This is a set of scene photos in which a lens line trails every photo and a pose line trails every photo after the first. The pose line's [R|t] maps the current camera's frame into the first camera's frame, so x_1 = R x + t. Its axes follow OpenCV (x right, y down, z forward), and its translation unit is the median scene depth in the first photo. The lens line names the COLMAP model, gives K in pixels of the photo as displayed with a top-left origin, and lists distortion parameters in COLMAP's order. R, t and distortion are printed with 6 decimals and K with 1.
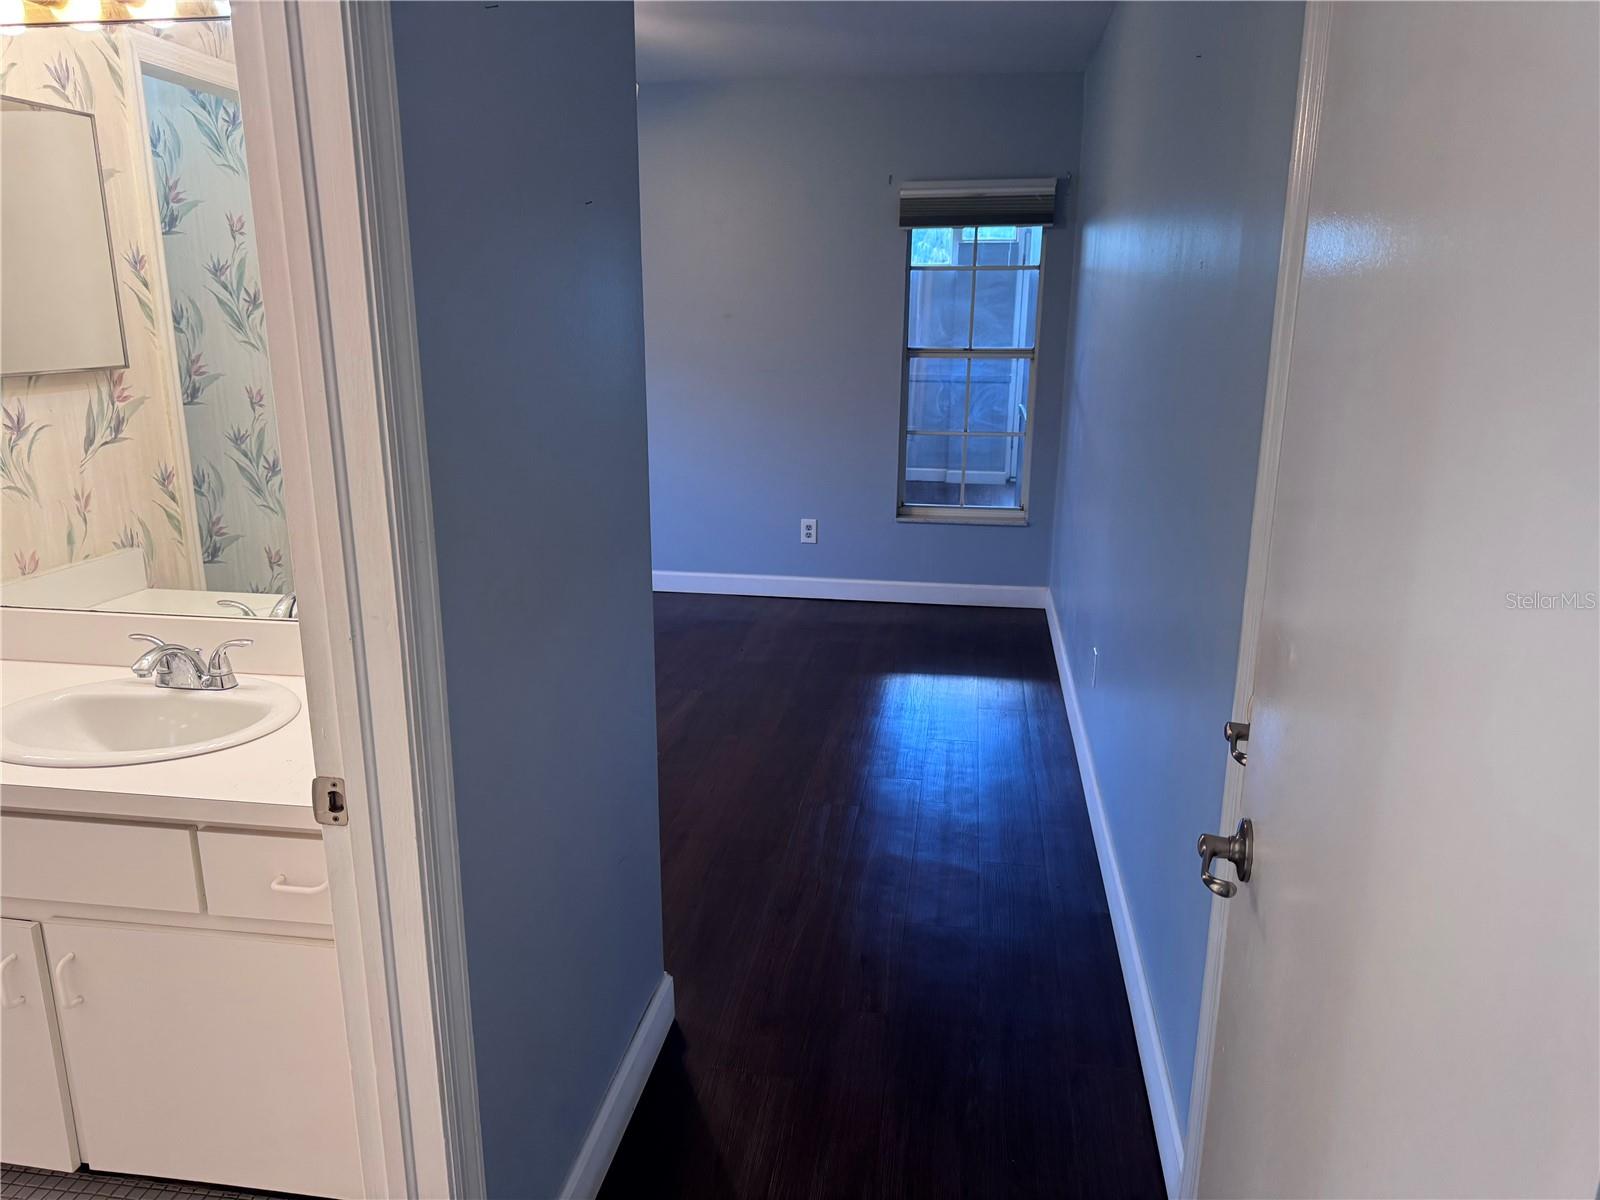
lens RADIAL K [[1118.4, 0, 791.3], [0, 1118.4, 599.5], [0, 0, 1]] dist [0.190526, -0.260885]
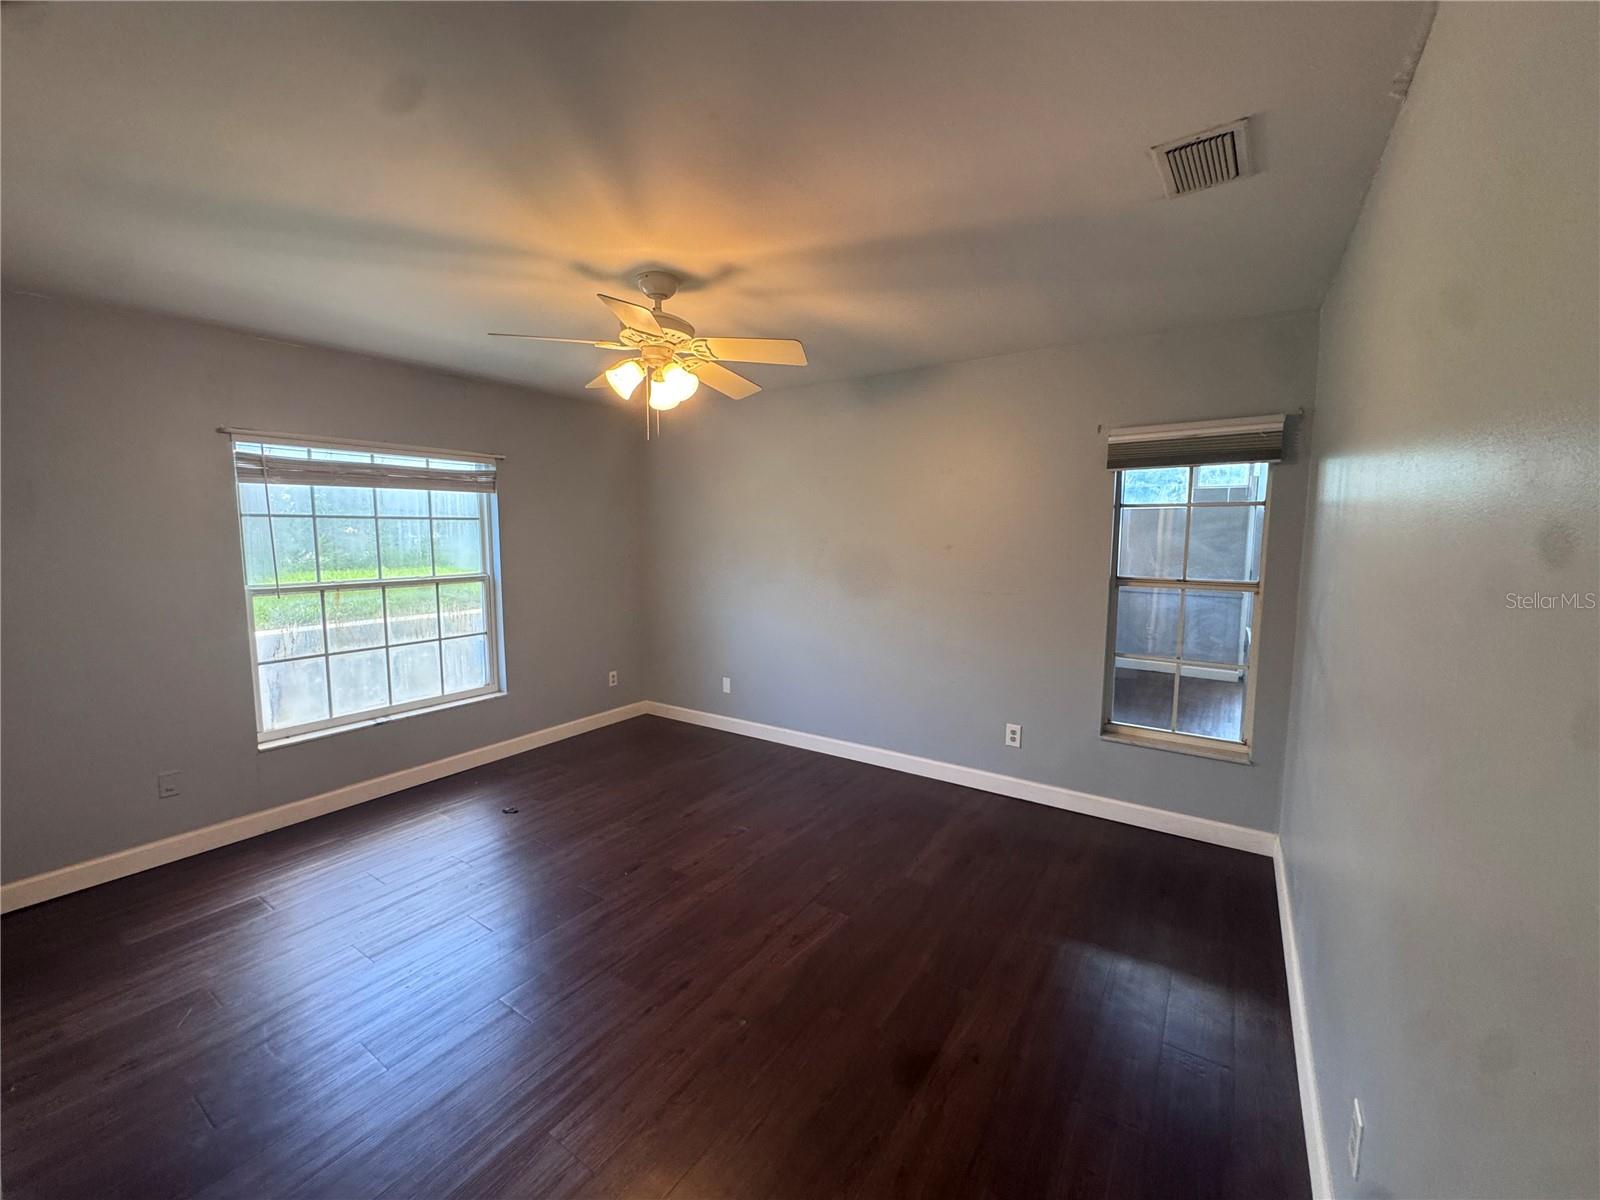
lens RADIAL K [[640.4, 0, 801.5], [0, 640.4, 605.2], [0, 0, 1]] dist [0.008362, 0.000009]
pose [[0.909516, 0.041240, -0.413619, 0.084660], [-0.097692, 0.988402, -0.116268, -0.097899], [0.404027, 0.146155, 0.902996, 0.342154]]
